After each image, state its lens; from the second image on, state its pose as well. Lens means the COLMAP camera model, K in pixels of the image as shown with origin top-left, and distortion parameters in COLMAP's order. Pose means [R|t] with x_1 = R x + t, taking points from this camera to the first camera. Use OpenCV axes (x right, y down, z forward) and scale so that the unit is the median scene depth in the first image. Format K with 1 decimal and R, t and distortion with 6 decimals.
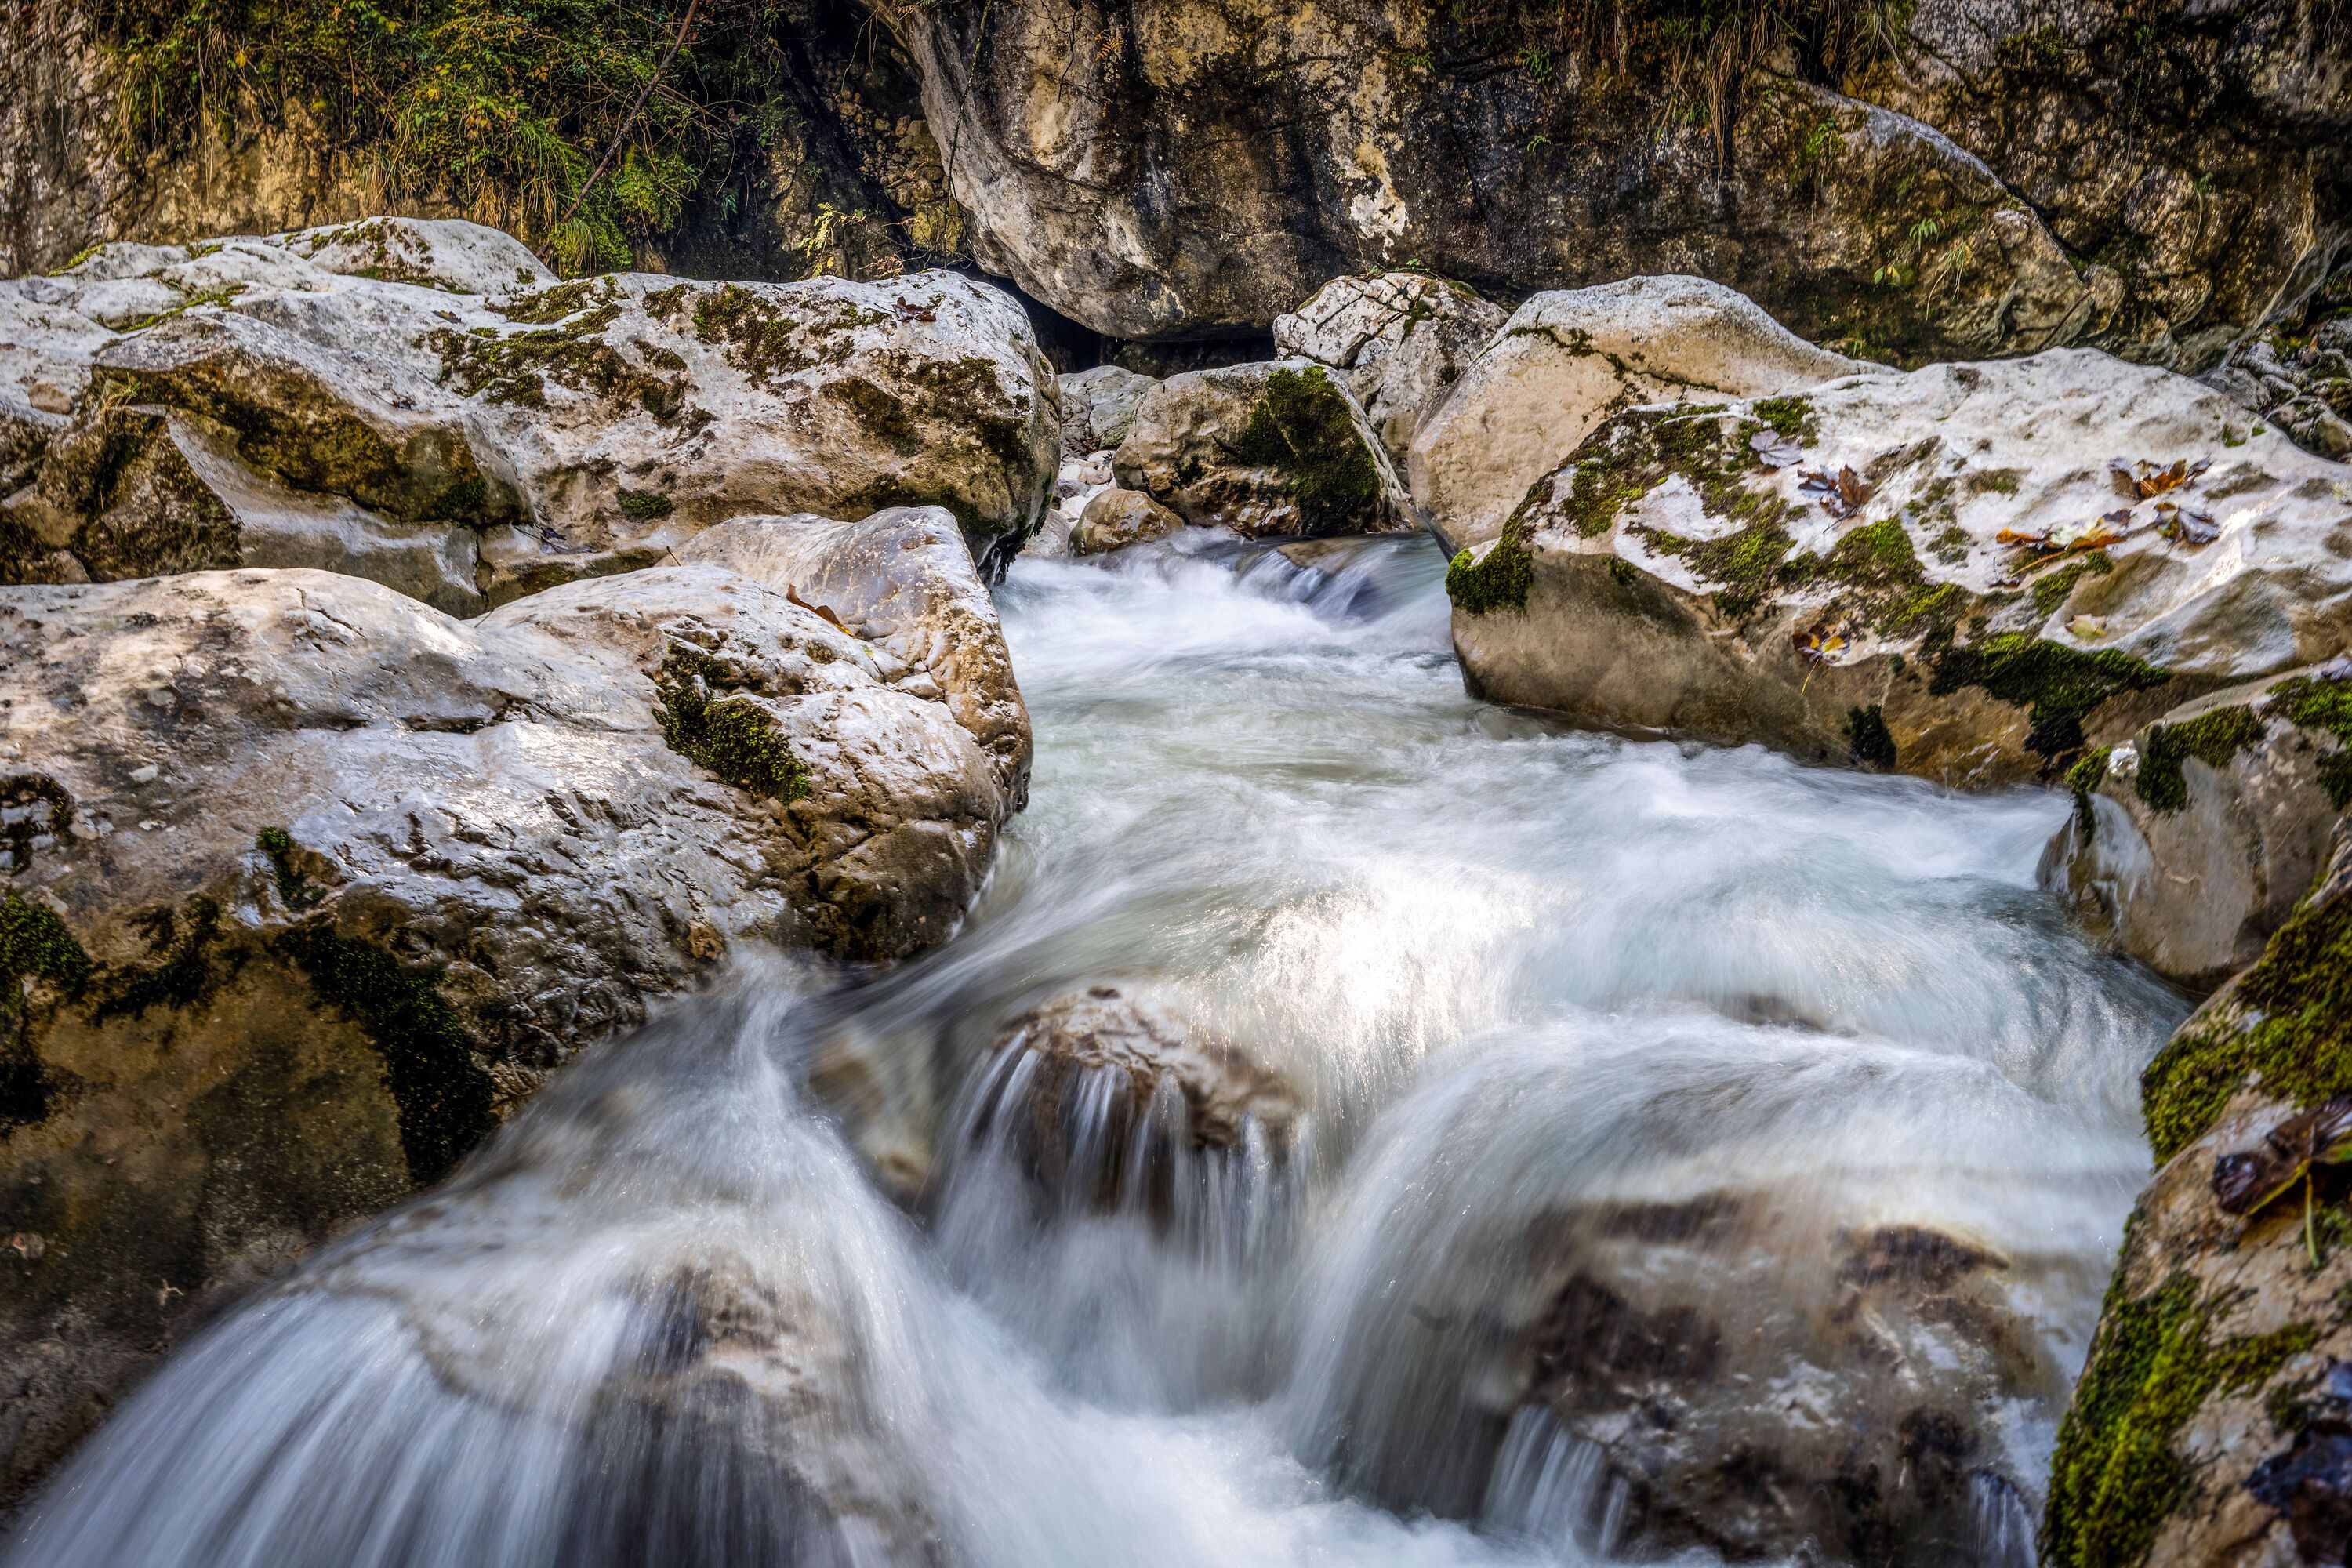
lens RADIAL K [[1994.4, 0, 1163.7], [0, 1994.4, 845.7], [0, 0, 1]] dist [-0.000199, -0.007906]
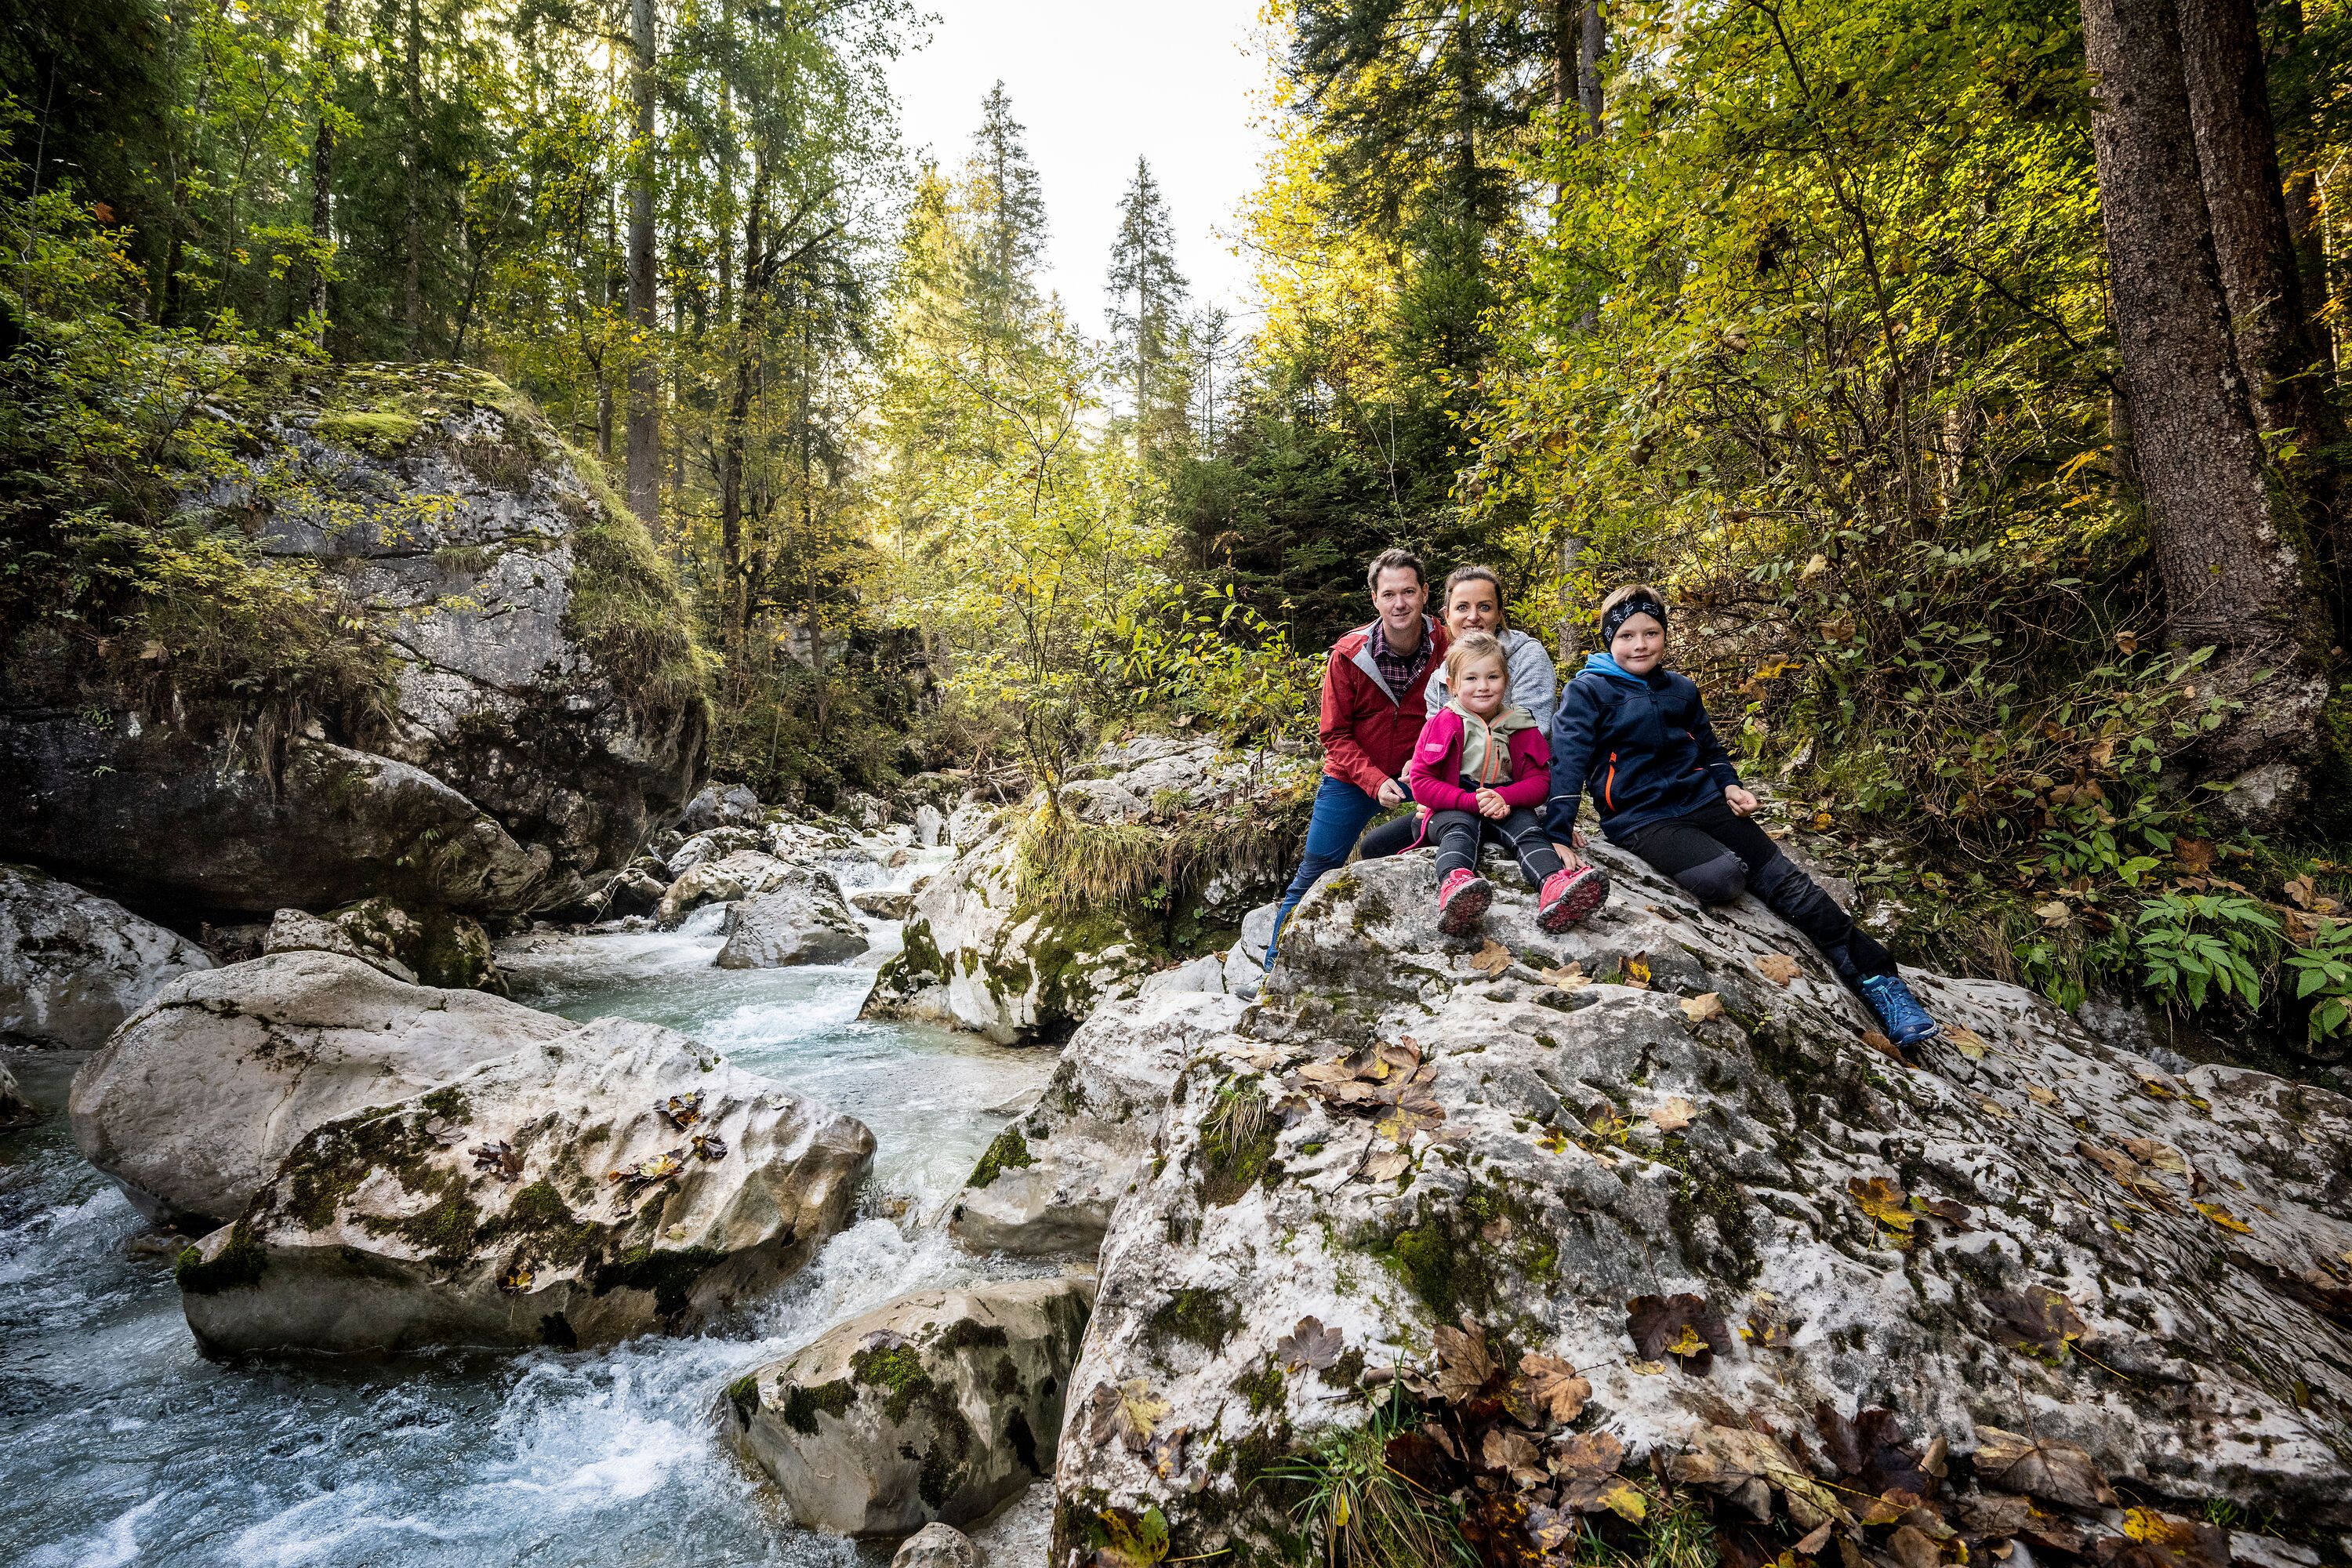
lens RADIAL K [[1151.7, 0, 1158.6], [0, 1151.7, 849.4], [0, 0, 1]] dist [-0.003455, 0.000036]
pose [[0.566625, -0.038179, 0.823091, -0.107478], [0.182529, 0.979924, -0.080201, -0.240355], [-0.803505, 0.195682, 0.562218, 0.006008]]
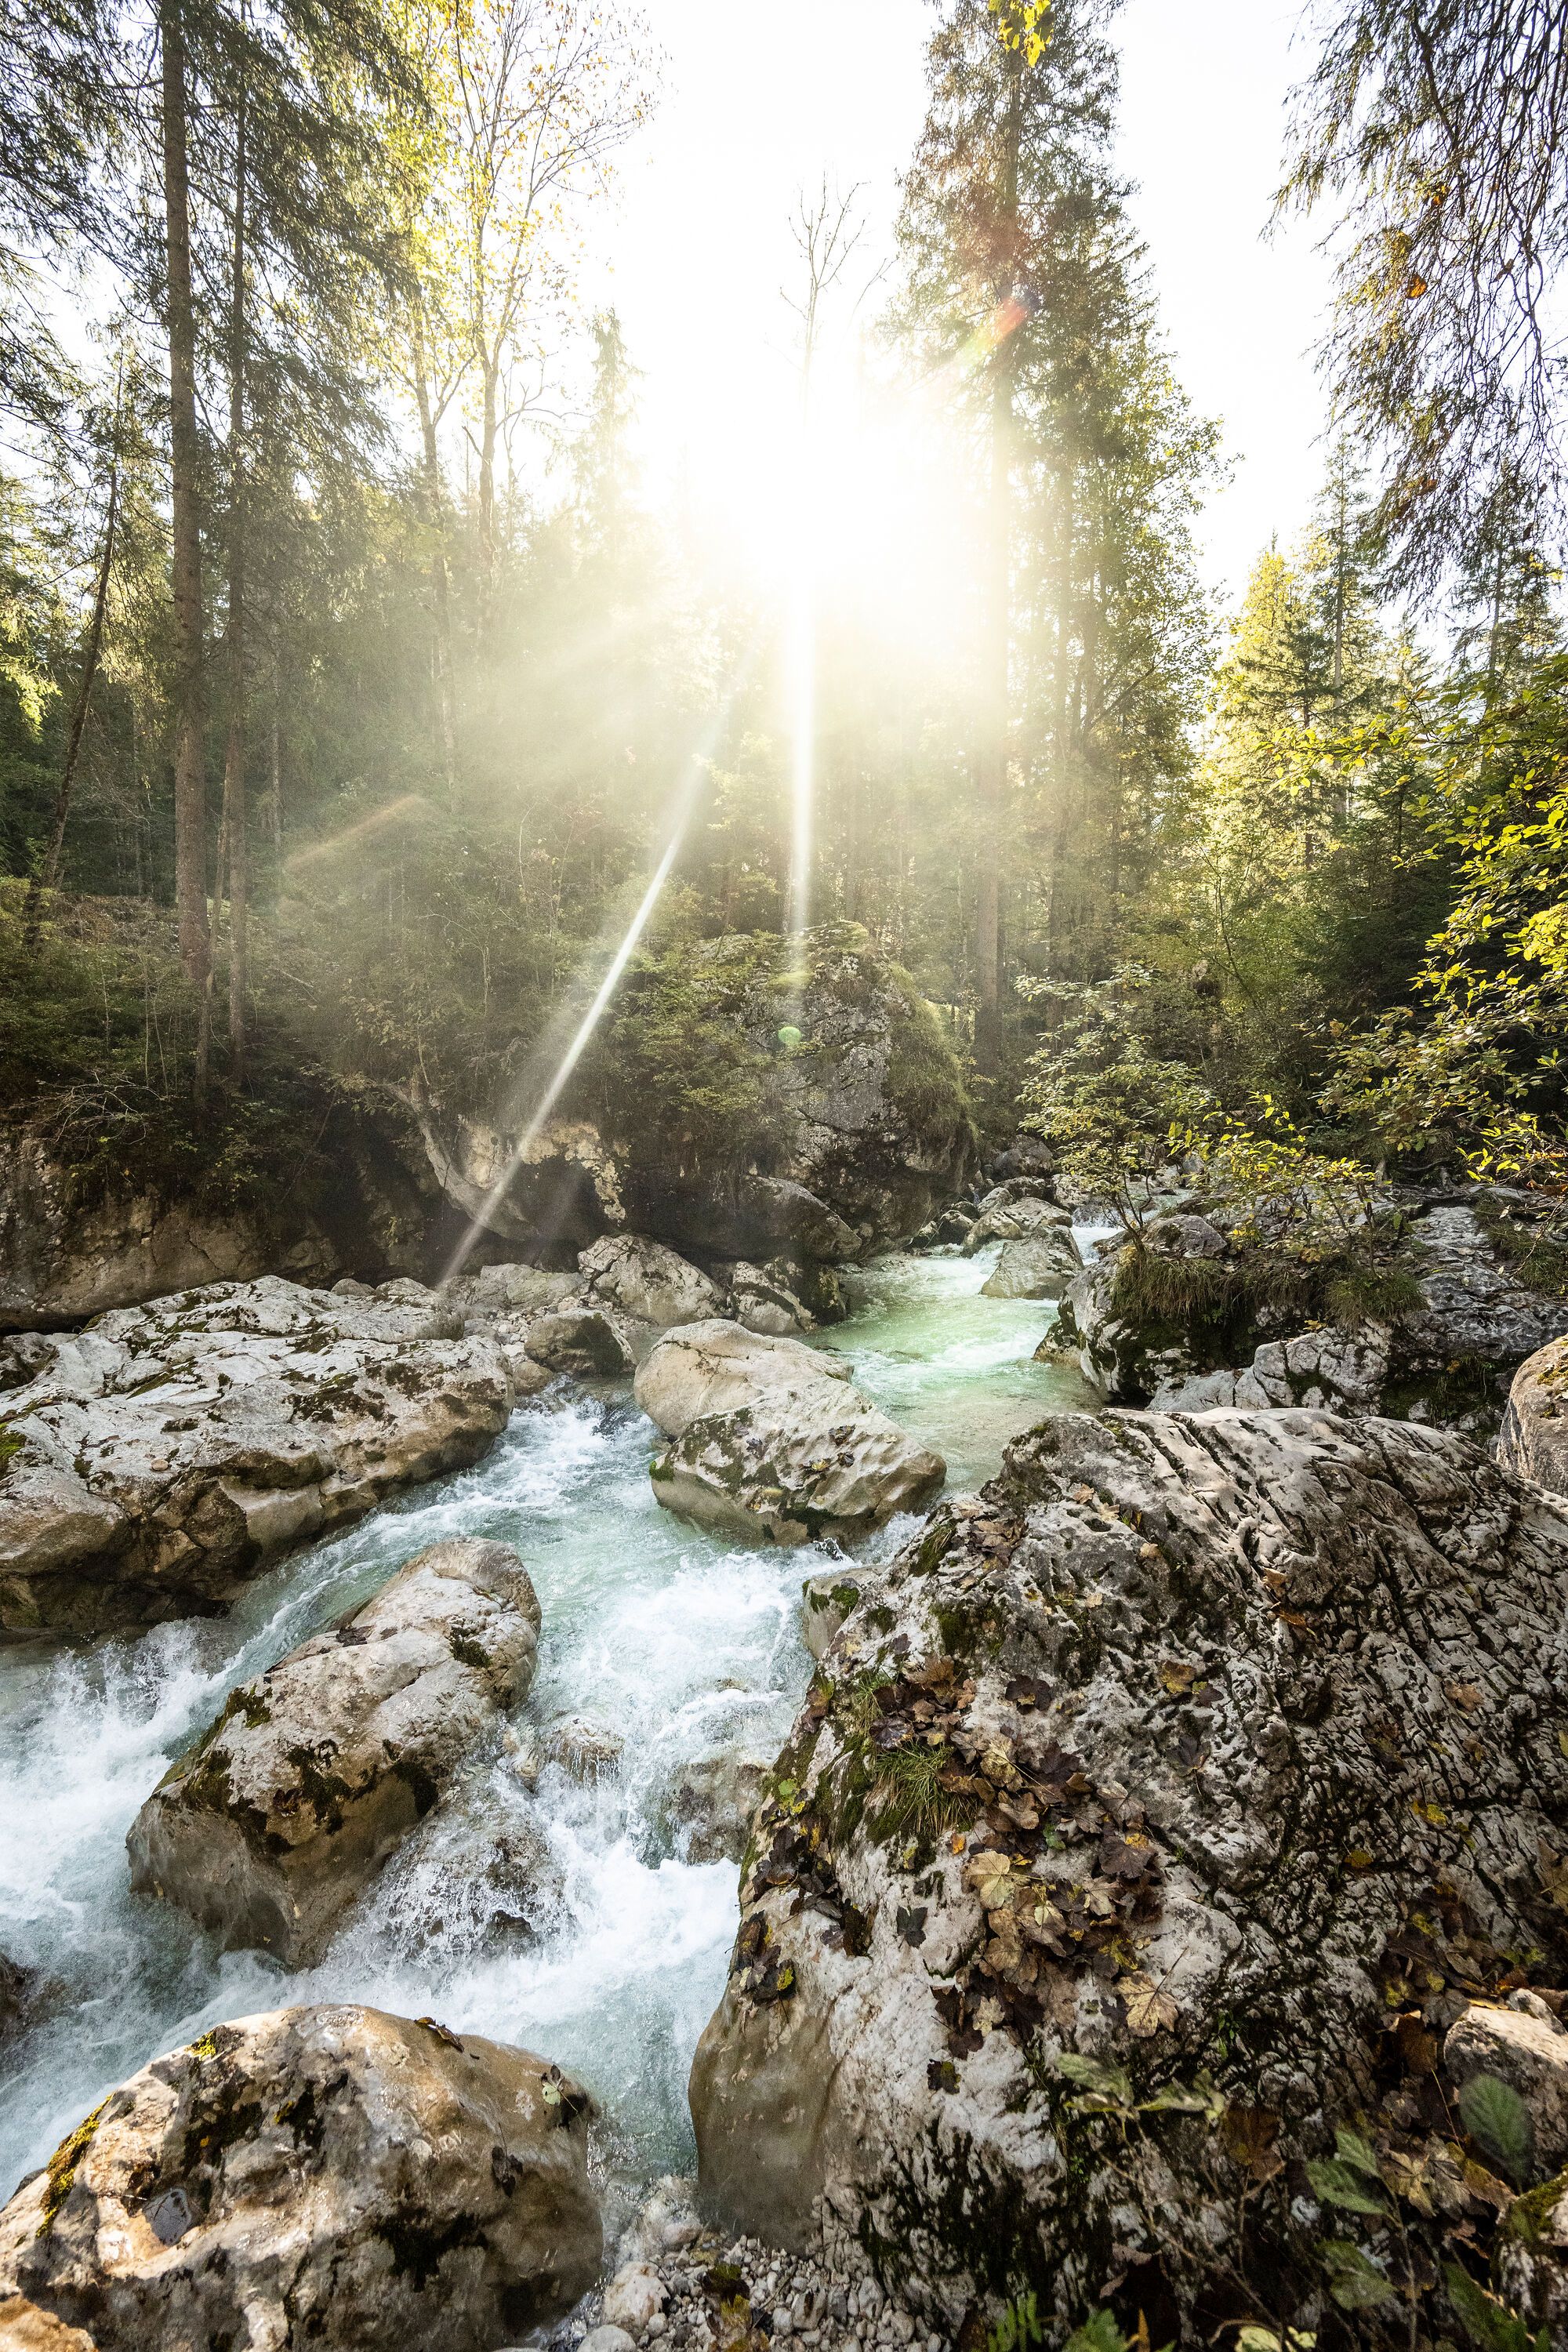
lens RADIAL K [[925.0, 0, 785.2], [0, 925.0, 1205.5], [0, 0, 1]] dist [-0.001434, -0.000258]
pose [[0.958436, -0.050887, 0.280732, -0.052968], [0.083717, 0.990812, -0.106217, -0.407710], [-0.272748, 0.125305, 0.953891, -0.611877]]
